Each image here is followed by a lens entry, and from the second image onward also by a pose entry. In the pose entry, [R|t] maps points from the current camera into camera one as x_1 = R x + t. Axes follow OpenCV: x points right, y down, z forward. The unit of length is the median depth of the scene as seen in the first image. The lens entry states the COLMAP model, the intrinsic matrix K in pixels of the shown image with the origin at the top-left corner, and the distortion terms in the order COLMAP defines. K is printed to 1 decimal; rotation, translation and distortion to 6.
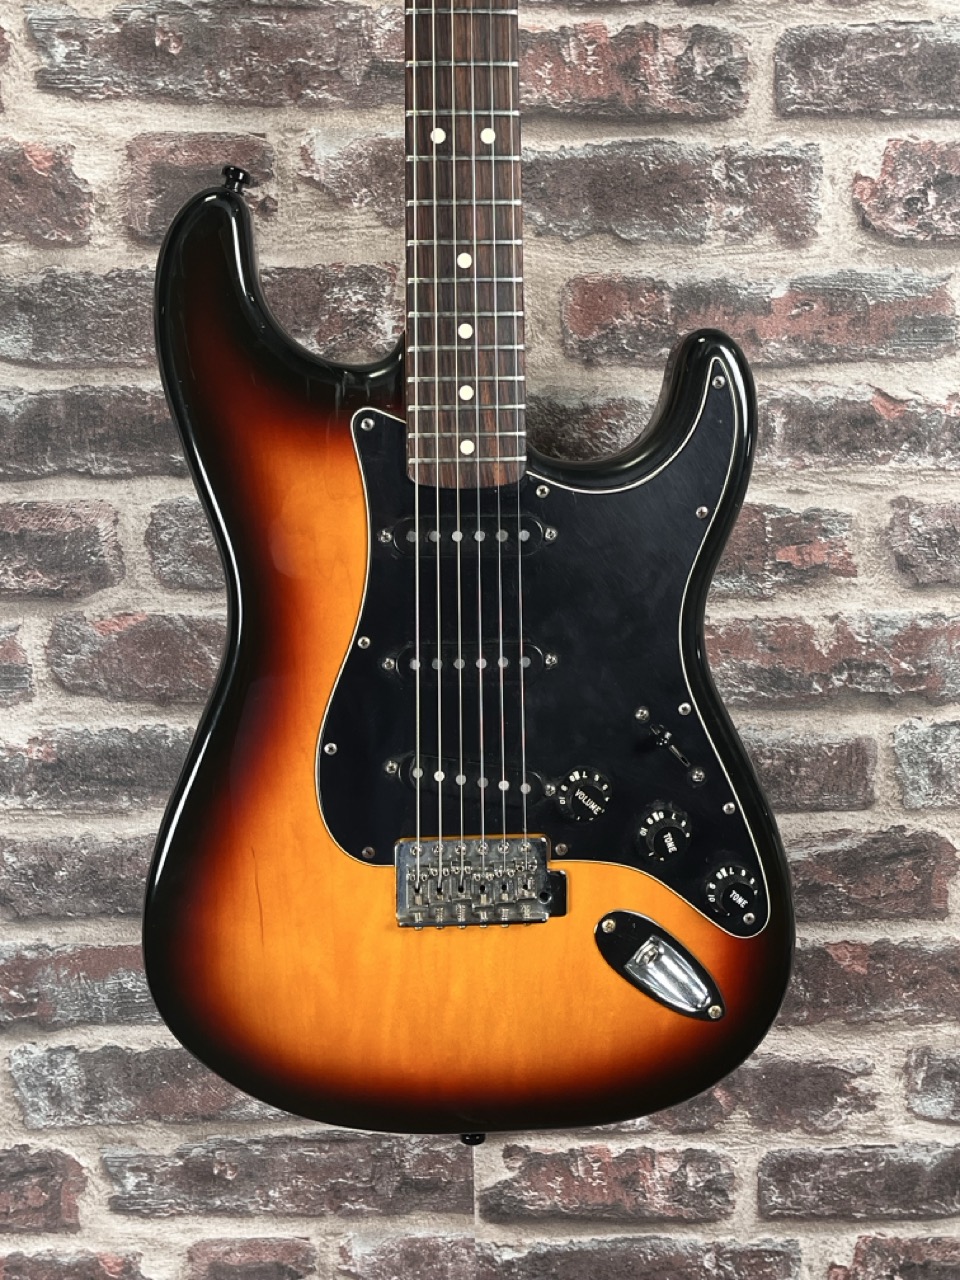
lens RADIAL K [[1484.6, 0, 497.7], [0, 1484.6, 666.1], [0, 0, 1]] dist [0.023506, 0.002471]
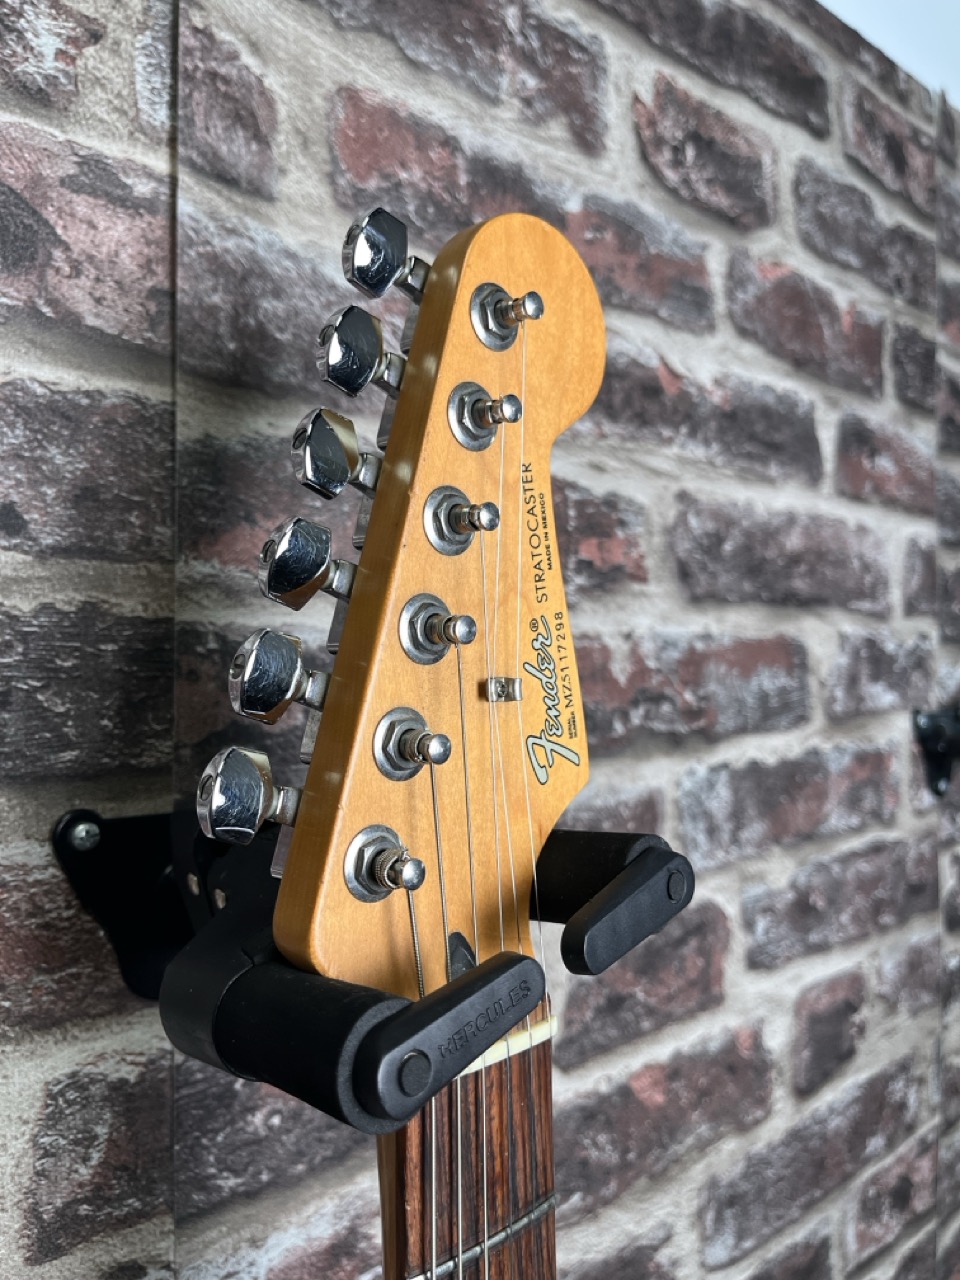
lens RADIAL K [[989.4, 0, 480.4], [0, 989.4, 645.0], [0, 0, 1]] dist [0.072098, -0.123033]
pose [[0.761093, 0.007830, 0.648596, -0.179926], [0.107902, 0.984467, -0.138501, 0.037510], [-0.639606, 0.175397, 0.748425, 0.687544]]
